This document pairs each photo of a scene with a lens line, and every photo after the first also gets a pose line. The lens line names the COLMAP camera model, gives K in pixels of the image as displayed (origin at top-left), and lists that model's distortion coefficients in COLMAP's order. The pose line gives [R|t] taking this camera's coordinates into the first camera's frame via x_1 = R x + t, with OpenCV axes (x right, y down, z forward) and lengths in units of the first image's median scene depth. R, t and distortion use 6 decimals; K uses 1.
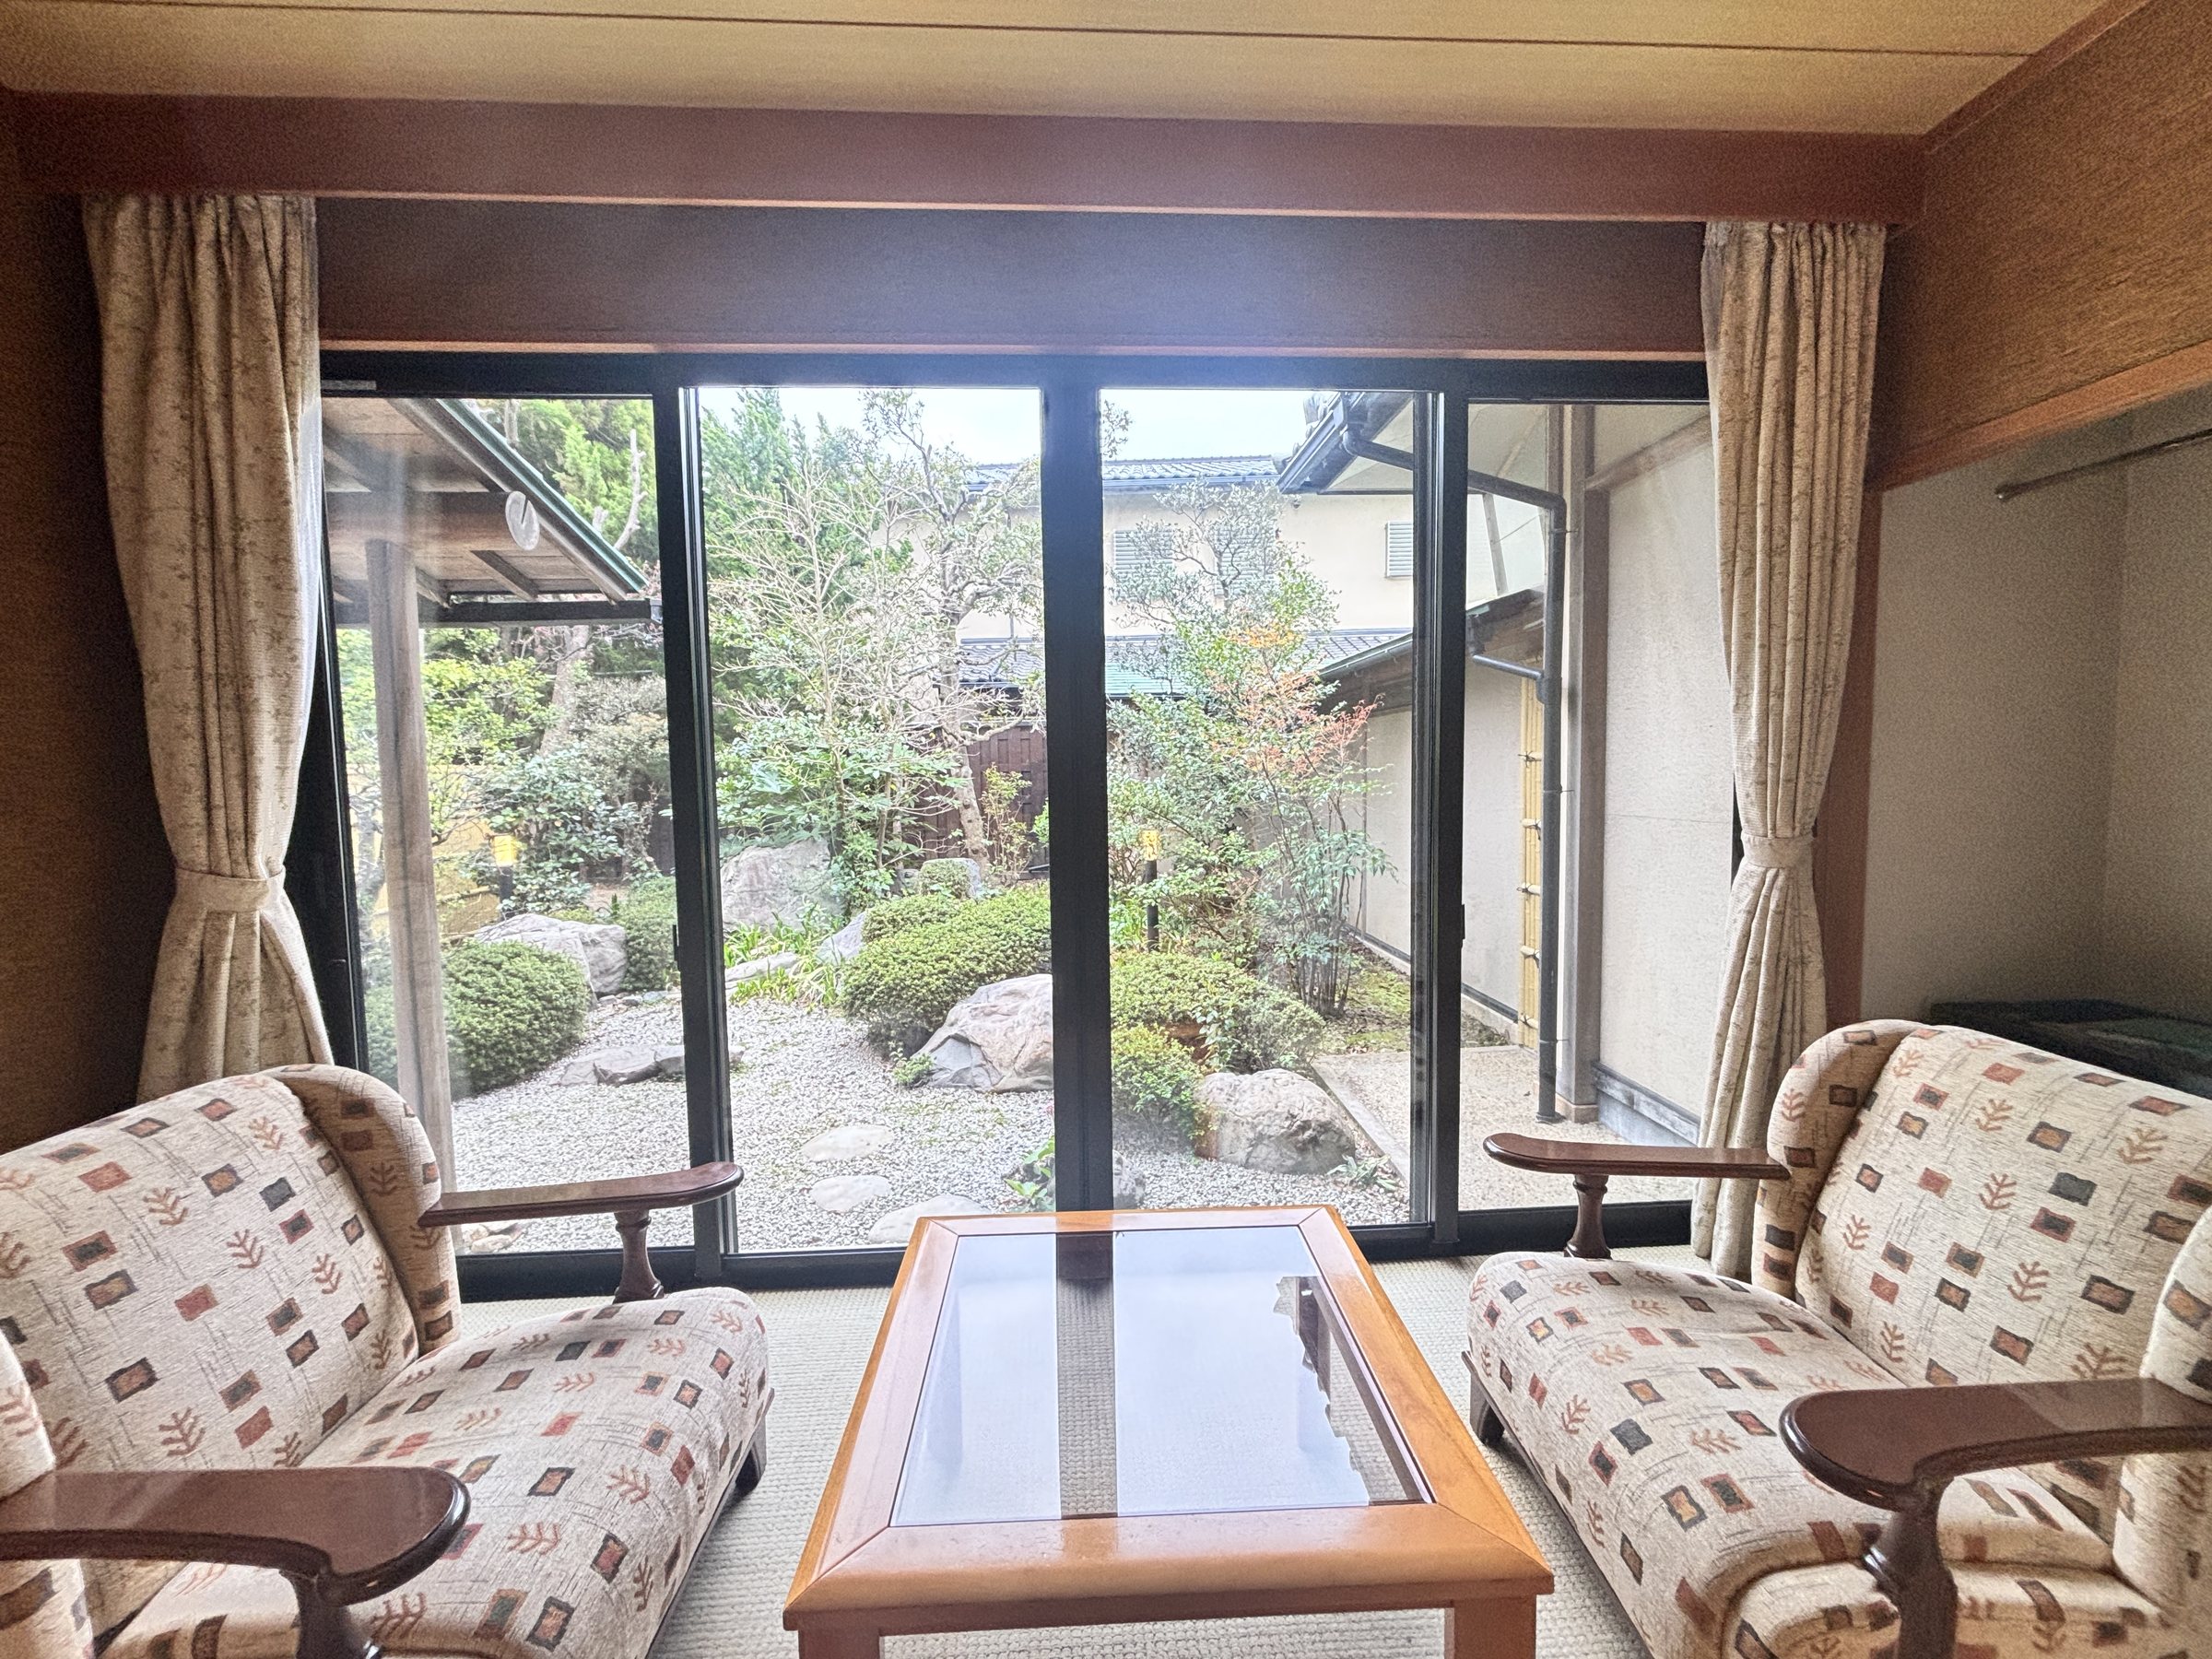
lens RADIAL K [[878.4, 0, 1106.0], [0, 878.4, 829.5], [0, 0, 1]] dist [0.000509, 0.000036]
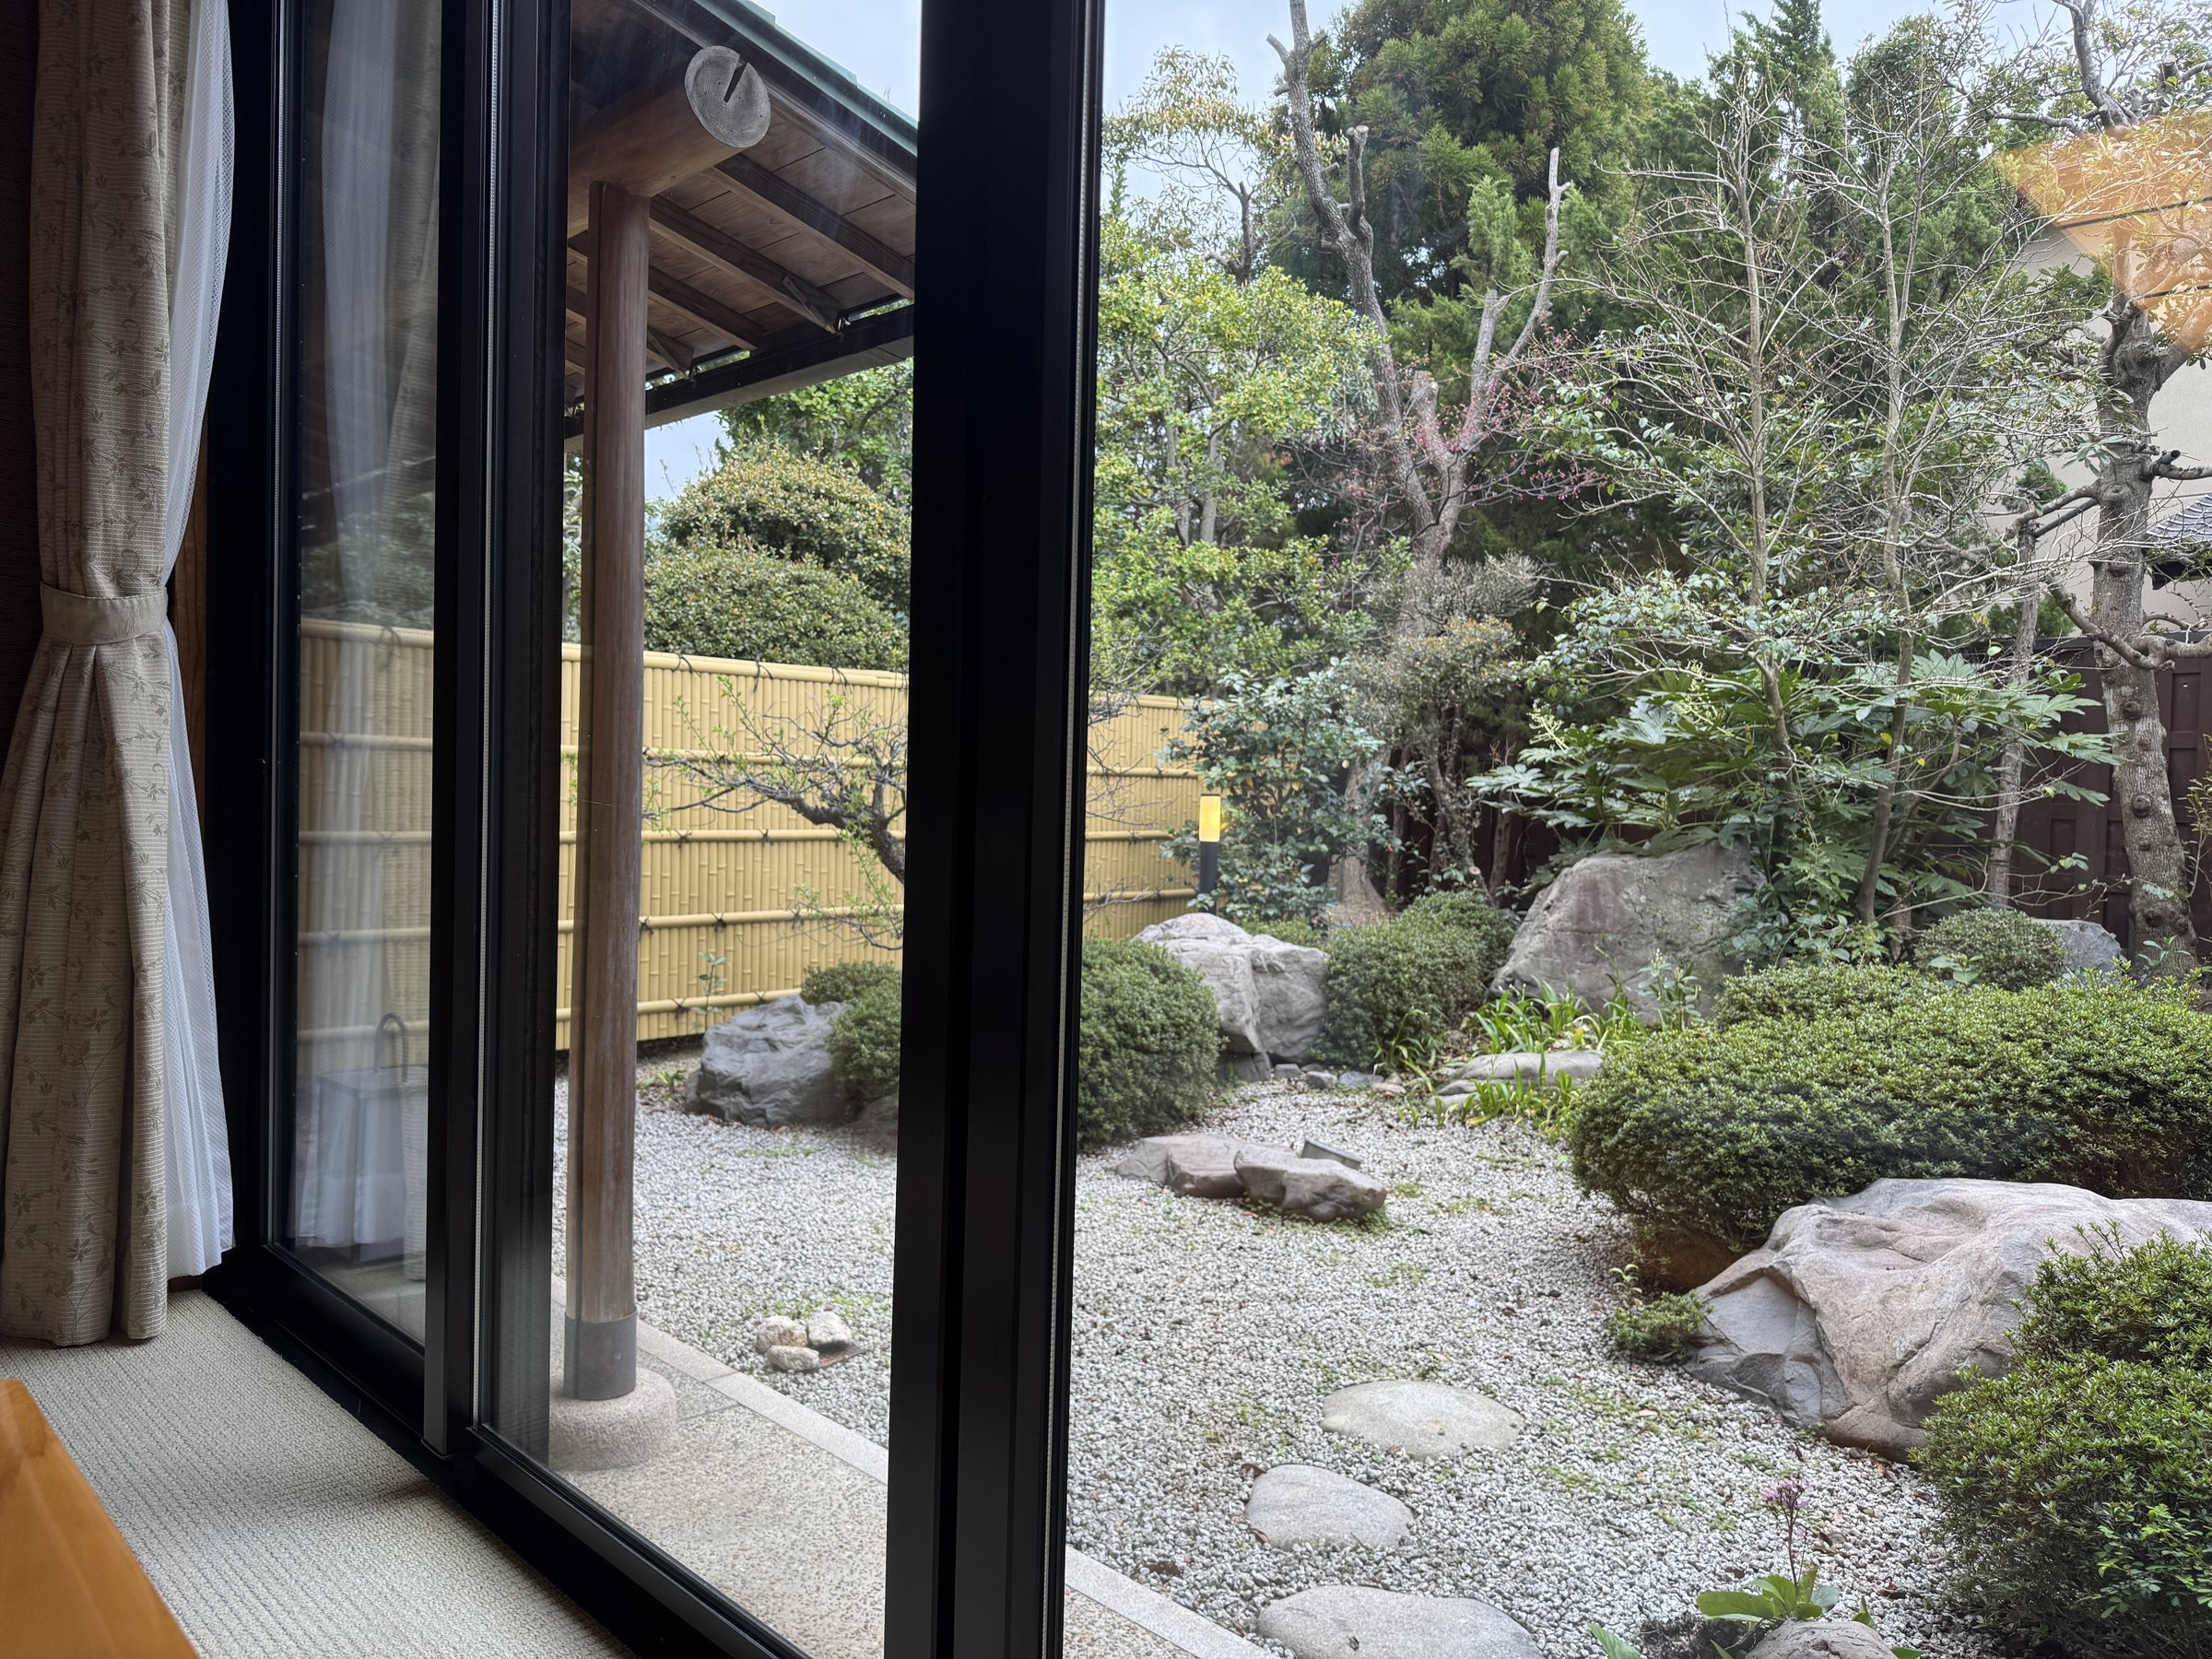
lens RADIAL K [[1549.5, 0, 1106.0], [0, 1549.5, 829.5], [0, 0, 1]] dist [0.059879, -0.001810]
pose [[0.669780, 0.061899, -0.739975, 0.142505], [-0.089894, 0.995949, 0.001944, 0.050163], [0.737098, 0.065217, 0.672632, 0.238760]]
